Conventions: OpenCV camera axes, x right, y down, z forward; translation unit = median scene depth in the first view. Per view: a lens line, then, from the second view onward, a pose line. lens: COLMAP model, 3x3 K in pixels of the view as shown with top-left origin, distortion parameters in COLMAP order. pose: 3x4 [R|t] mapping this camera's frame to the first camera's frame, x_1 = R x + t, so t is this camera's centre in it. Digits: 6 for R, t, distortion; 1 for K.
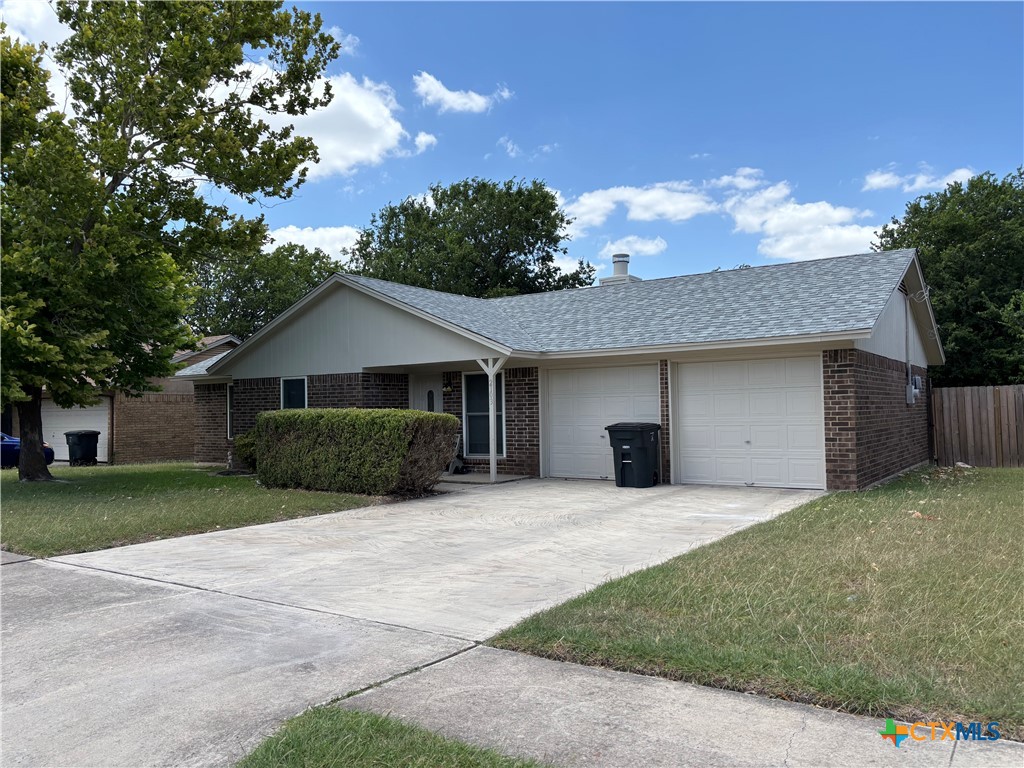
lens RADIAL K [[767.8, 0, 512.0], [0, 767.8, 384.0], [0, 0, 1]] dist [0.068732, 0.000445]
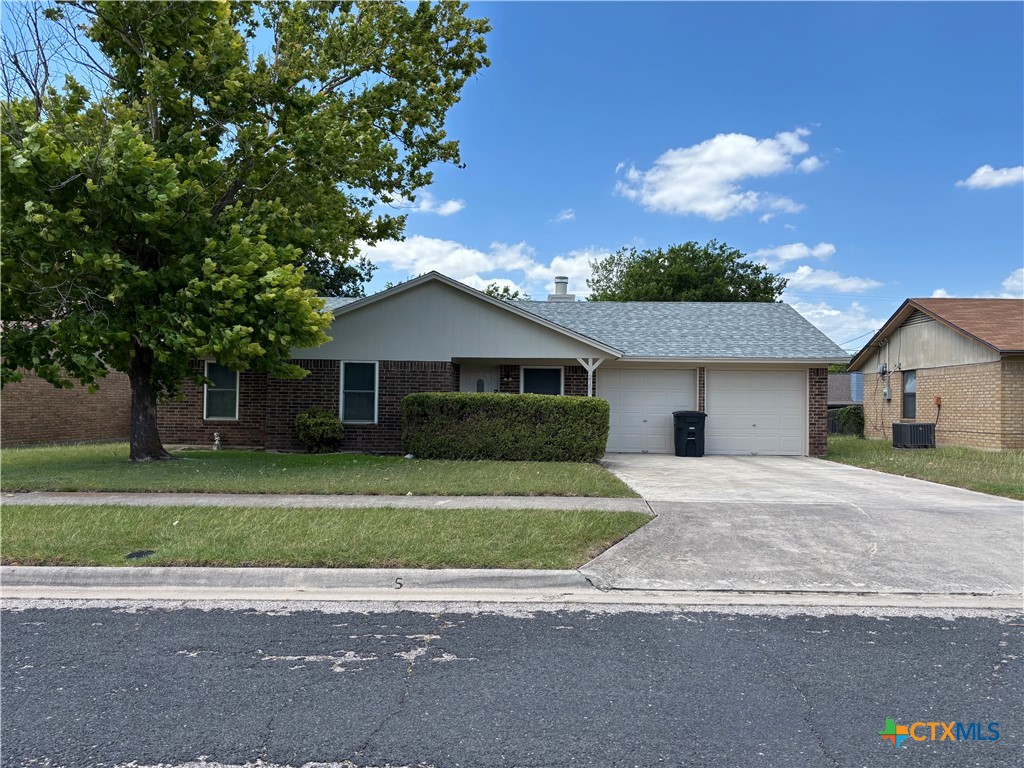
lens RADIAL K [[767.8, 0, 512.0], [0, 767.8, 384.0], [0, 0, 1]] dist [0.068732, 0.000445]
pose [[0.833963, 0.041785, 0.550237, -0.855094], [-0.046833, 0.998891, -0.004873, 0.022001], [-0.549830, -0.021706, 0.834995, 0.001188]]
